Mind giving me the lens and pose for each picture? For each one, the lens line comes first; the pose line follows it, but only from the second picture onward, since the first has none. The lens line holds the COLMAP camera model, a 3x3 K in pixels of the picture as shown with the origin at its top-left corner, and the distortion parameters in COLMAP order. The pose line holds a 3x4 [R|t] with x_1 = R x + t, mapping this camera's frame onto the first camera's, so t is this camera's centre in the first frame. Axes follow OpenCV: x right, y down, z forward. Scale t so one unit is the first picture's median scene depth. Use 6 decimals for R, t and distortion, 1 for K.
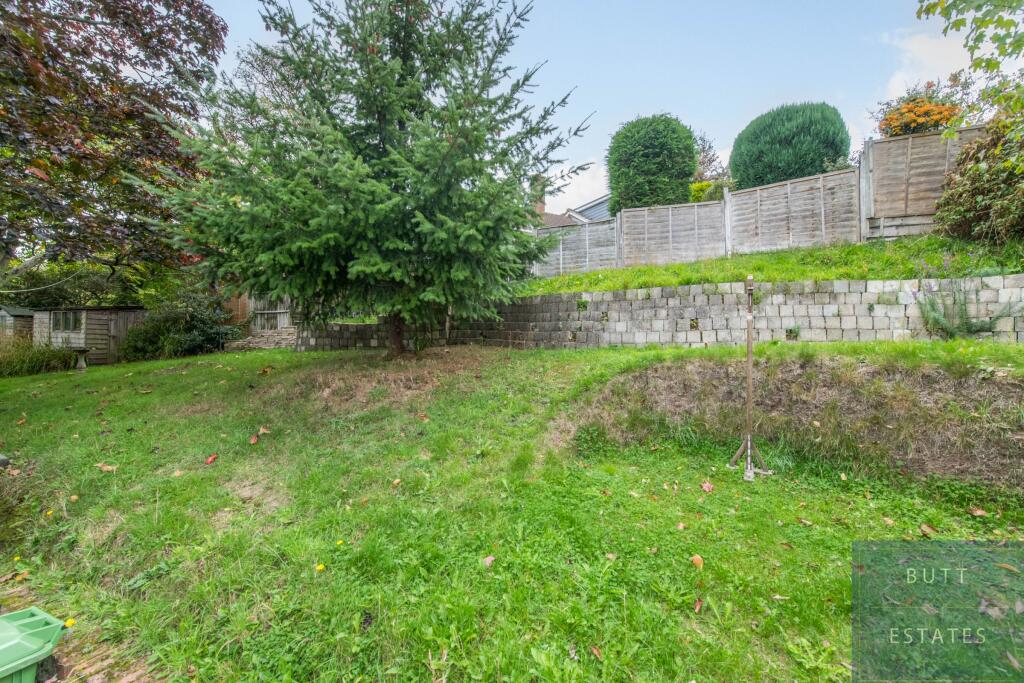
lens RADIAL K [[411.2, 0, 510.8], [0, 411.2, 340.9], [0, 0, 1]] dist [-0.001955, -0.000407]
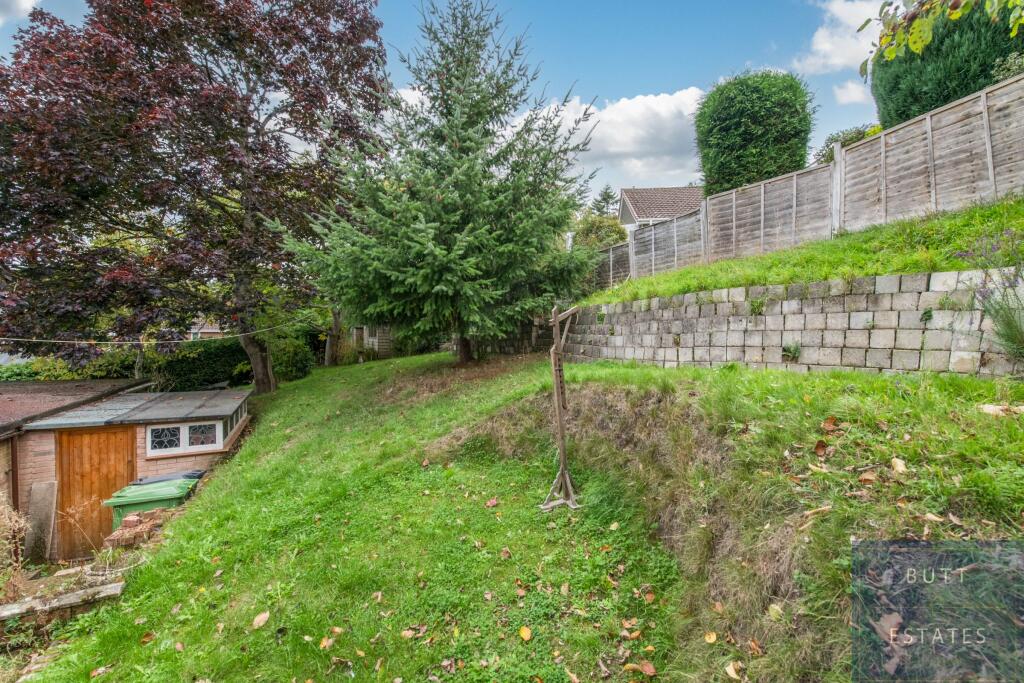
lens RADIAL K [[411.2, 0, 509.2], [0, 411.2, 340.2], [0, 0, 1]] dist [-0.001955, -0.000407]
pose [[0.803992, -0.006210, -0.594608, 0.603972], [0.017757, 0.999750, 0.013569, -0.051737], [0.594376, -0.021467, 0.803901, 0.071676]]
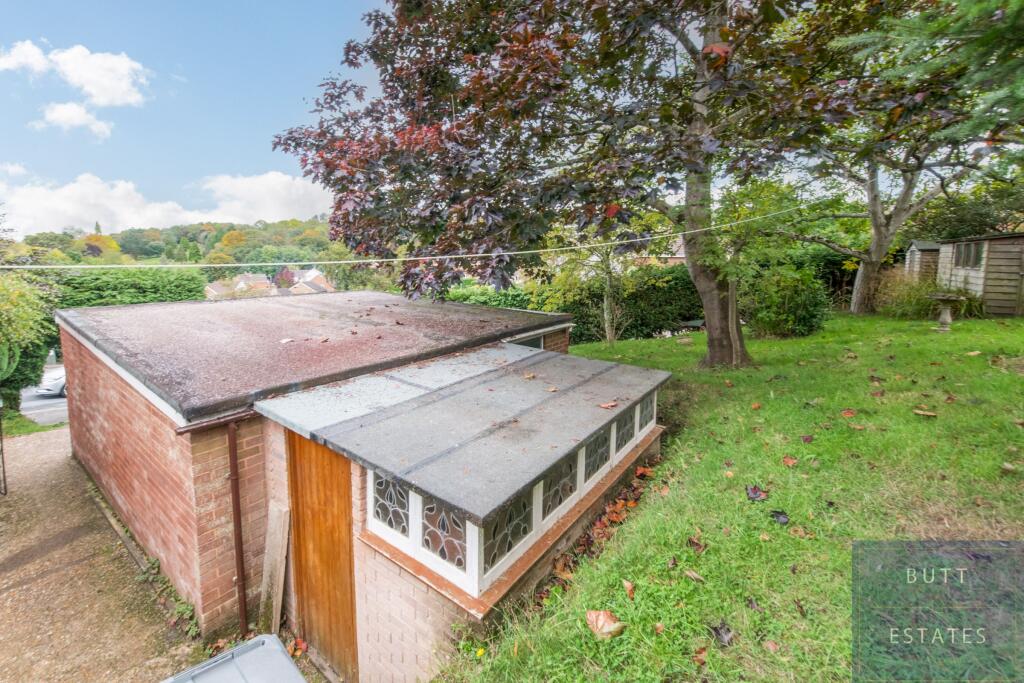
lens RADIAL K [[411.2, 0, 520.5], [0, 411.2, 296.5], [0, 0, 1]] dist [-0.001955, -0.000407]
pose [[-0.162813, 0.074489, -0.983841, -0.321802], [-0.005032, 0.997070, 0.076323, -0.051539], [0.986644, 0.017377, -0.161961, 0.575502]]
